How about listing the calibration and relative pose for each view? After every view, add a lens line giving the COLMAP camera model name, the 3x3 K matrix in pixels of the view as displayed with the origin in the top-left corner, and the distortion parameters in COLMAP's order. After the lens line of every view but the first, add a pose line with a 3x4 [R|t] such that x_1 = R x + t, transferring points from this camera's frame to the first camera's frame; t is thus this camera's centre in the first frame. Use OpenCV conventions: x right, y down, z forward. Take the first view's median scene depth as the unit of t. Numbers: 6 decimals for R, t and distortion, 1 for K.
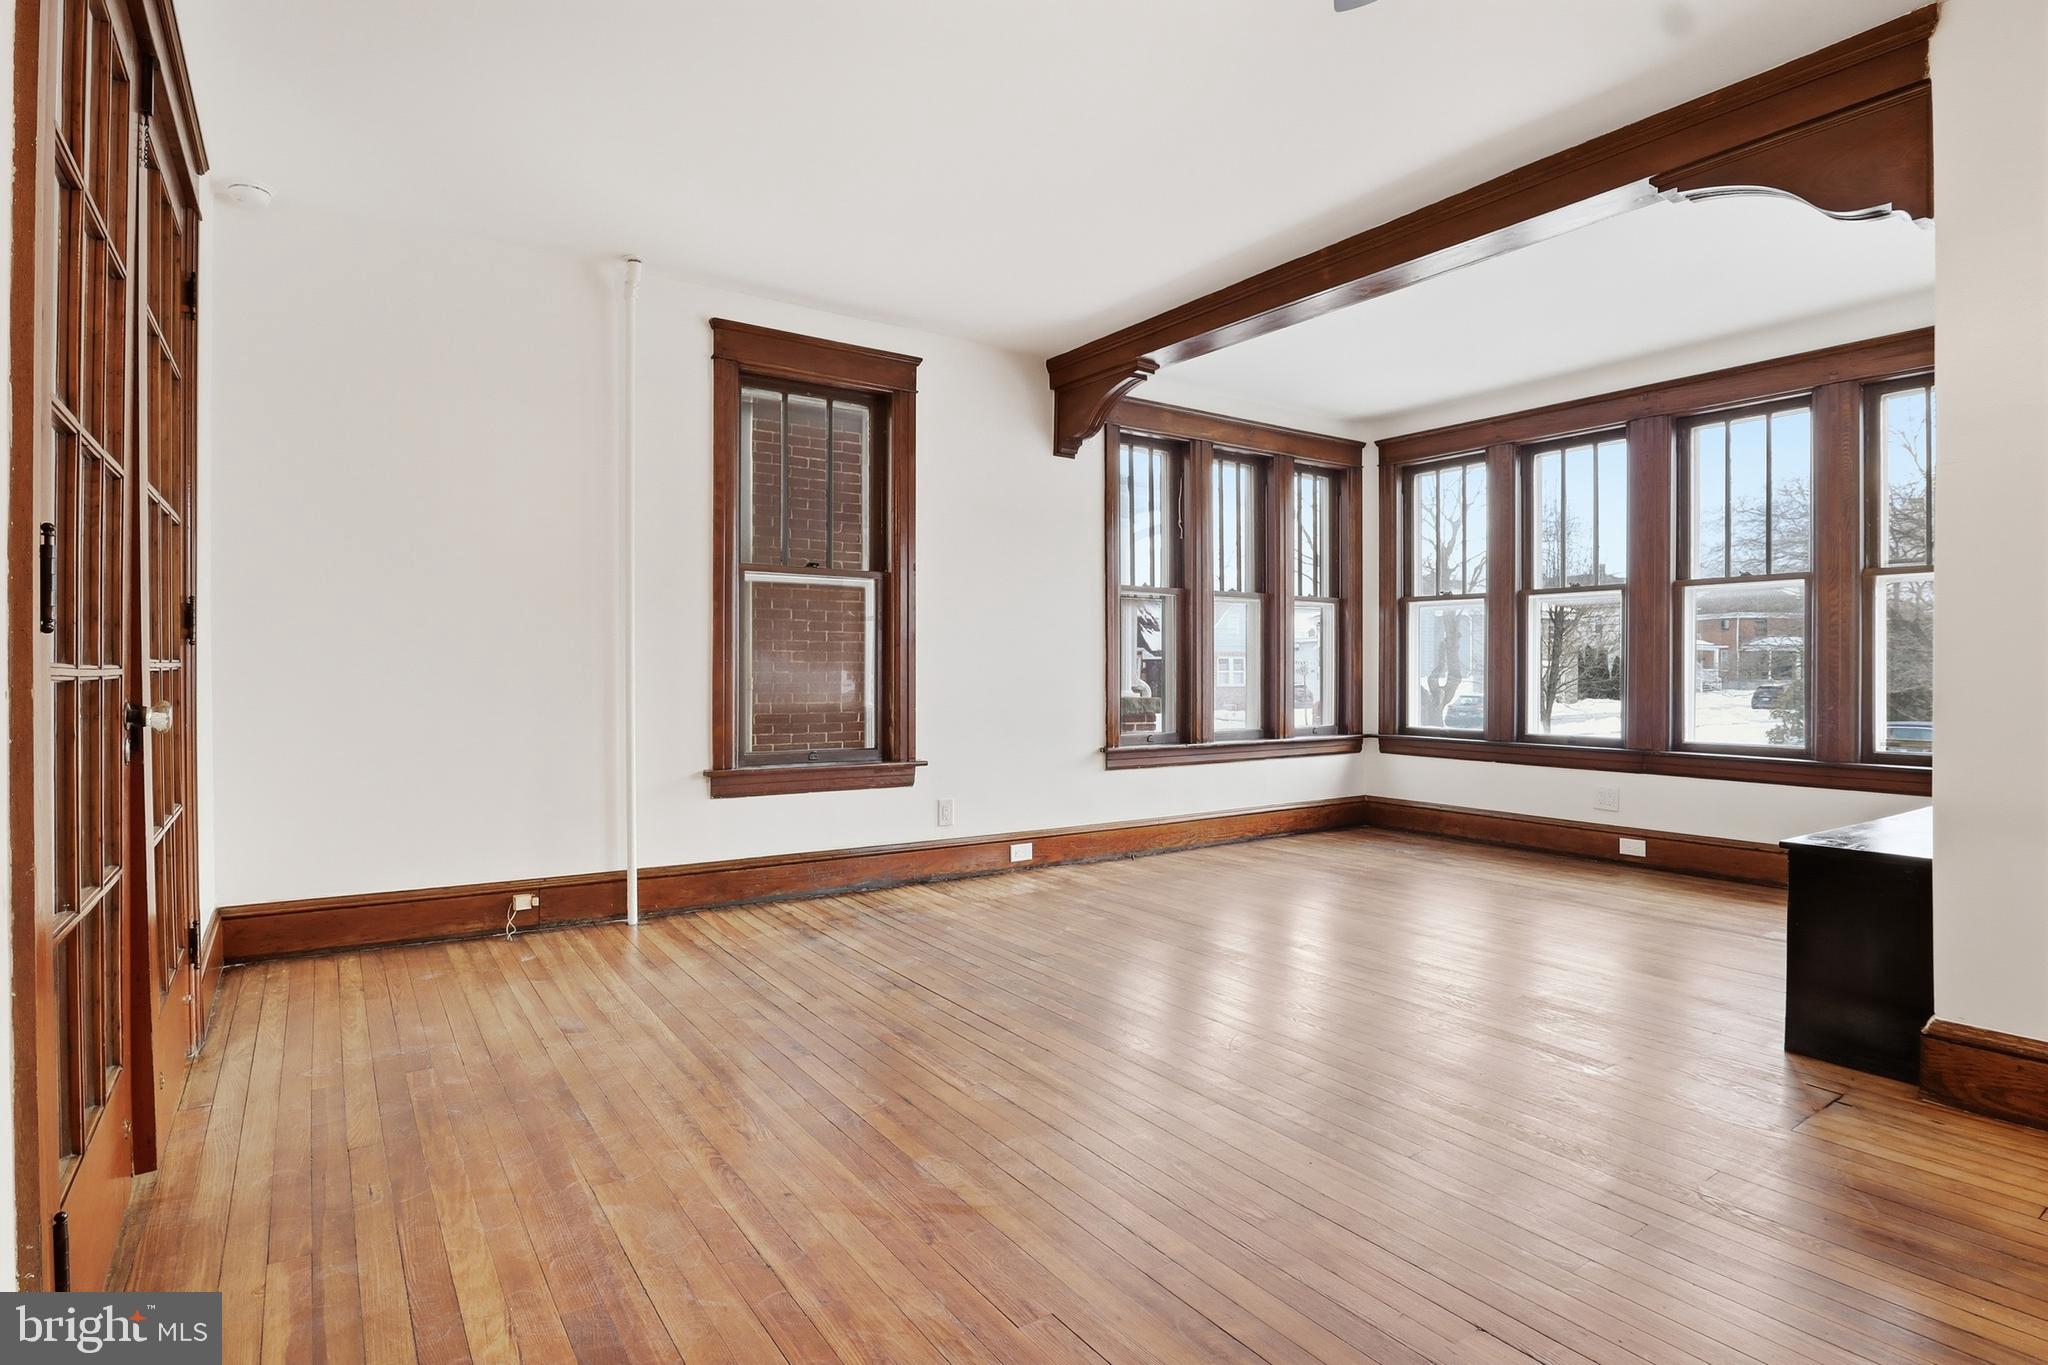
lens RADIAL K [[1047.0, 0, 1023.7], [0, 1047.0, 673.2], [0, 0, 1]] dist [-0.033189, 0.003953]
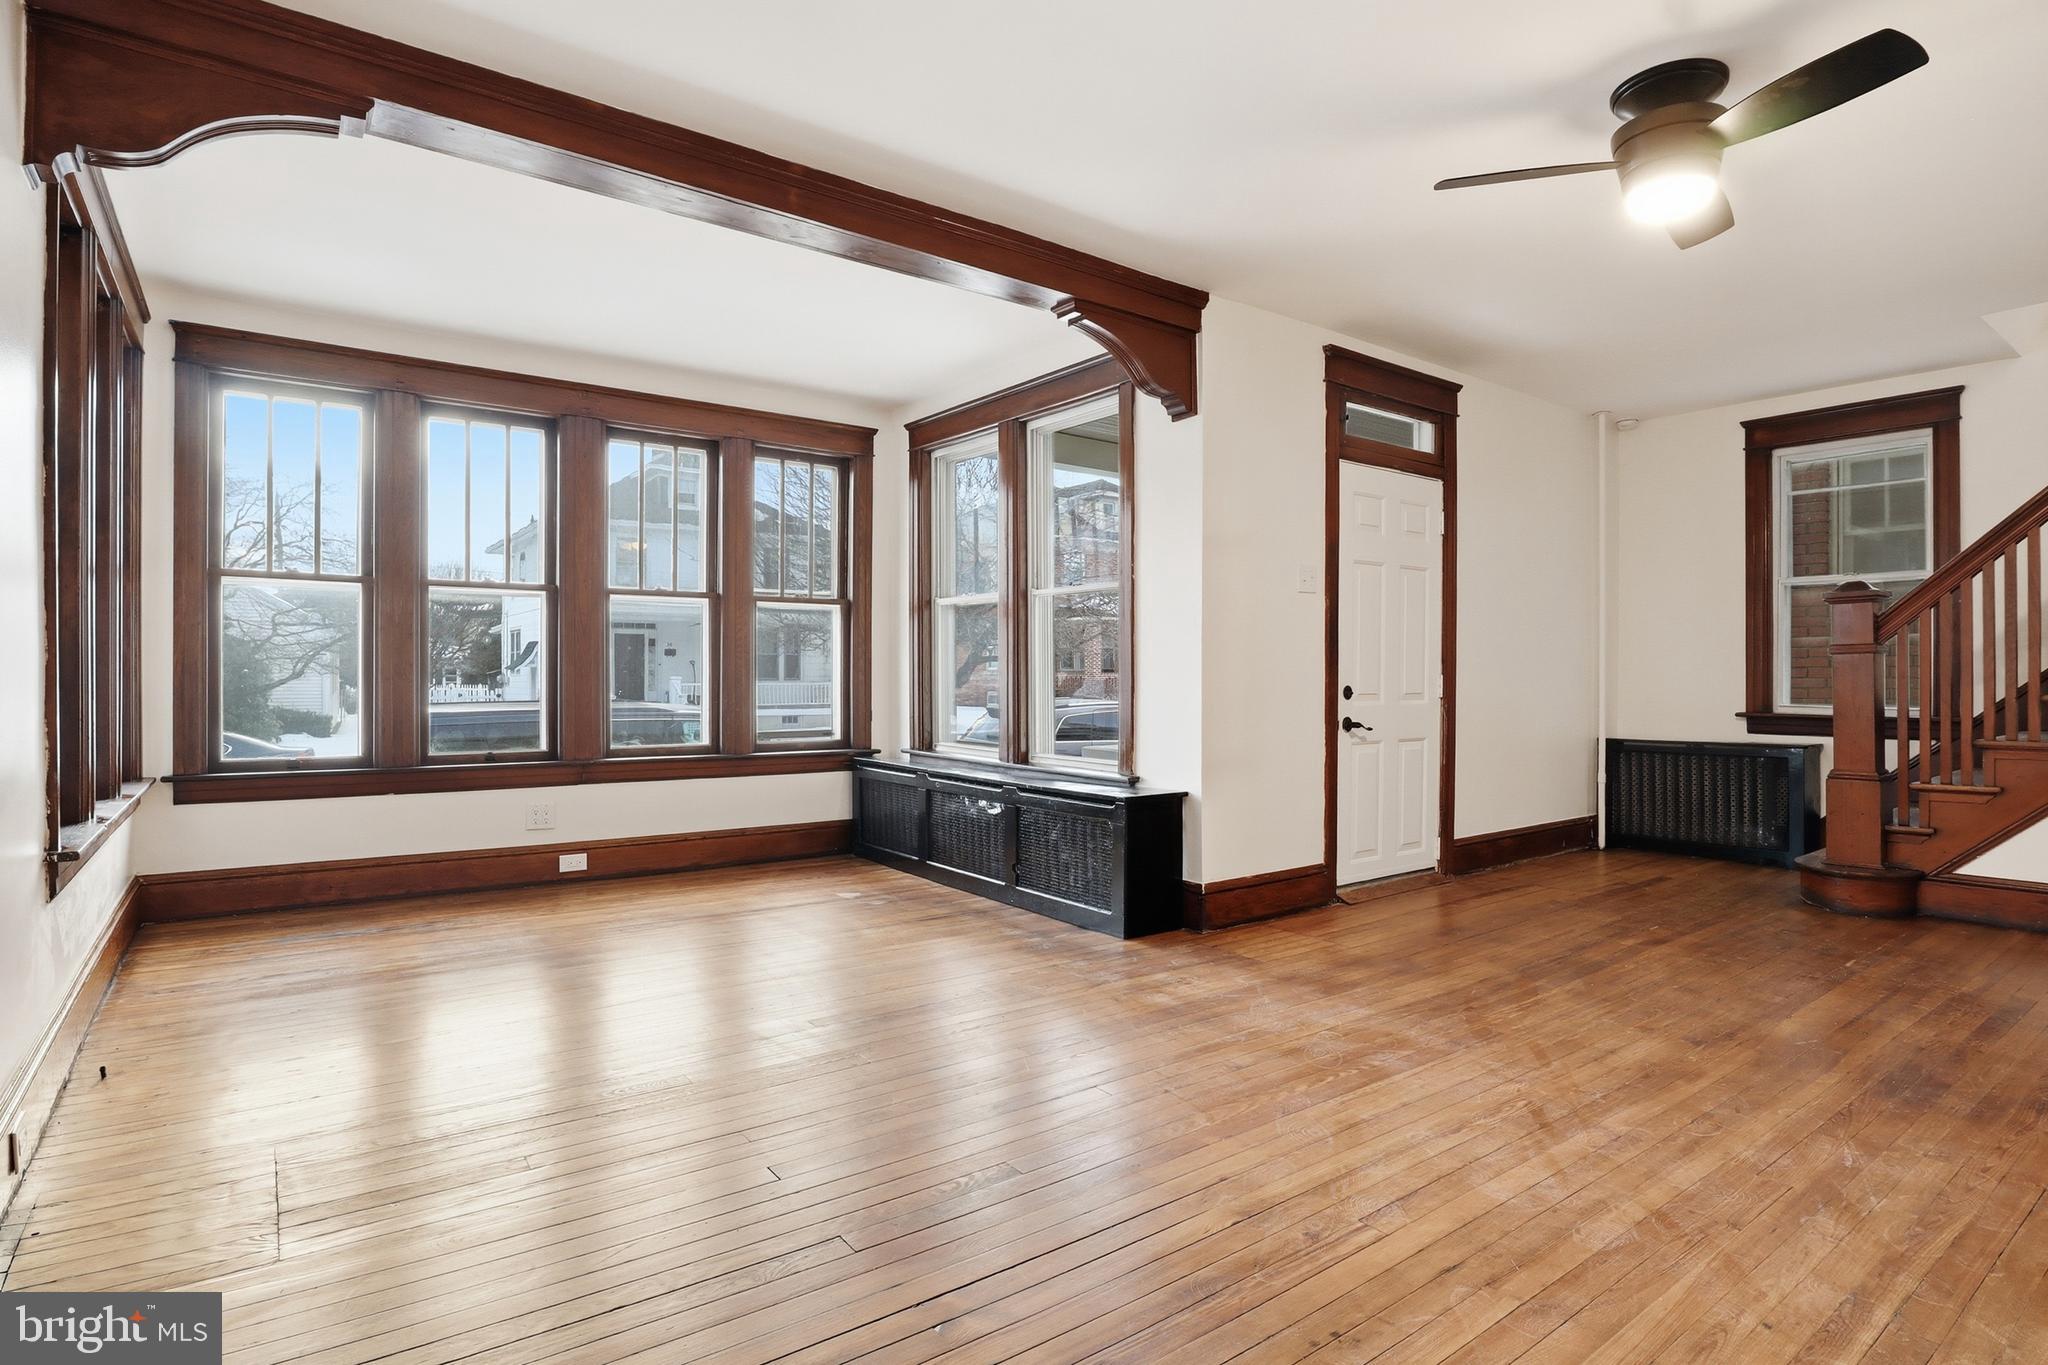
lens RADIAL K [[1047.0, 0, 1027.7], [0, 1047.0, 674.1], [0, 0, 1]] dist [-0.033189, 0.003953]
pose [[-0.036960, 0.002111, 0.999315, -0.496561], [0.000239, 0.999998, -0.002104, -0.005165], [-0.999317, 0.000161, -0.036960, 0.792440]]
